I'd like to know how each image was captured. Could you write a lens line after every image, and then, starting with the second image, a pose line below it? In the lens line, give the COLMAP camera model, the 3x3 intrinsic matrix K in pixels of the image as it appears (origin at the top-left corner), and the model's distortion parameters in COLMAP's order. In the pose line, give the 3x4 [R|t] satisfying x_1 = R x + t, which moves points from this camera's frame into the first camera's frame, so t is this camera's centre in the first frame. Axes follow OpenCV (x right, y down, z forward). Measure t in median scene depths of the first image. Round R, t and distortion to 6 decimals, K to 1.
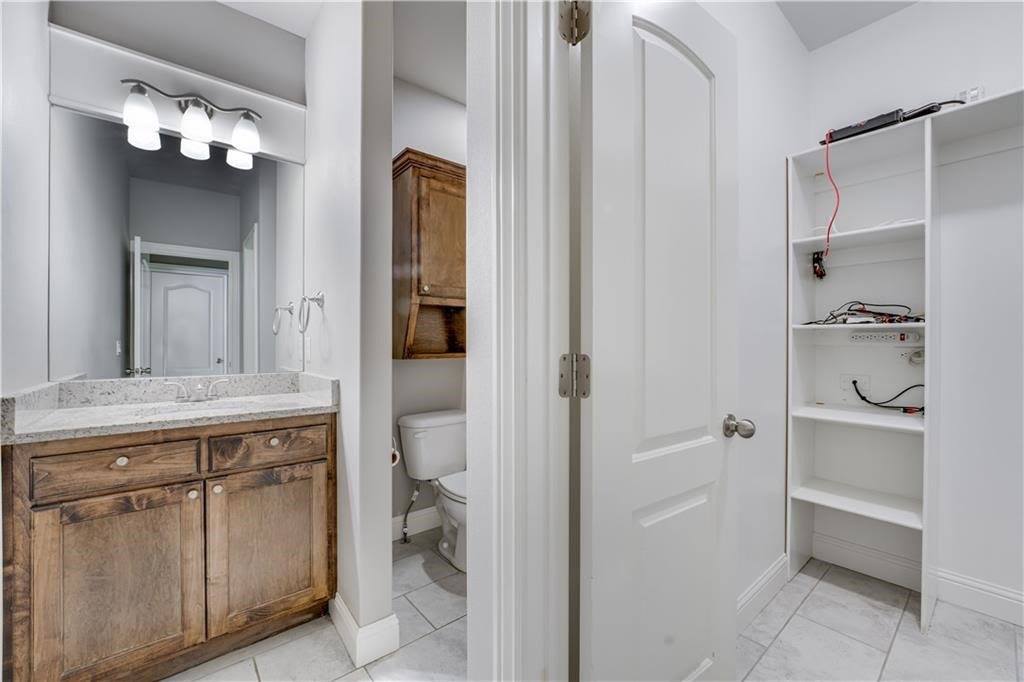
lens RADIAL K [[410.0, 0, 511.1], [0, 410.0, 339.3], [0, 0, 1]] dist [-0.019766, 0.000231]
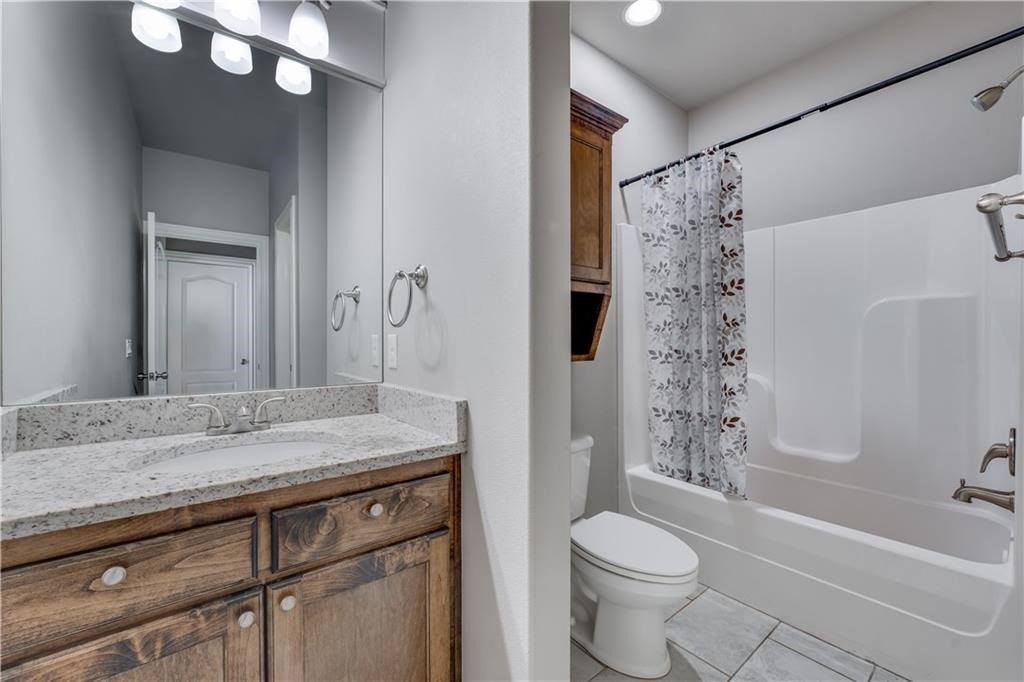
lens RADIAL K [[413.3, 0, 515.6], [0, 413.3, 338.8], [0, 0, 1]] dist [-0.020080, 0.003346]
pose [[0.999747, -0.001696, -0.022437, -0.366002], [0.001771, 0.999993, 0.003339, 0.002462], [0.022432, -0.003378, 0.999743, 0.409251]]
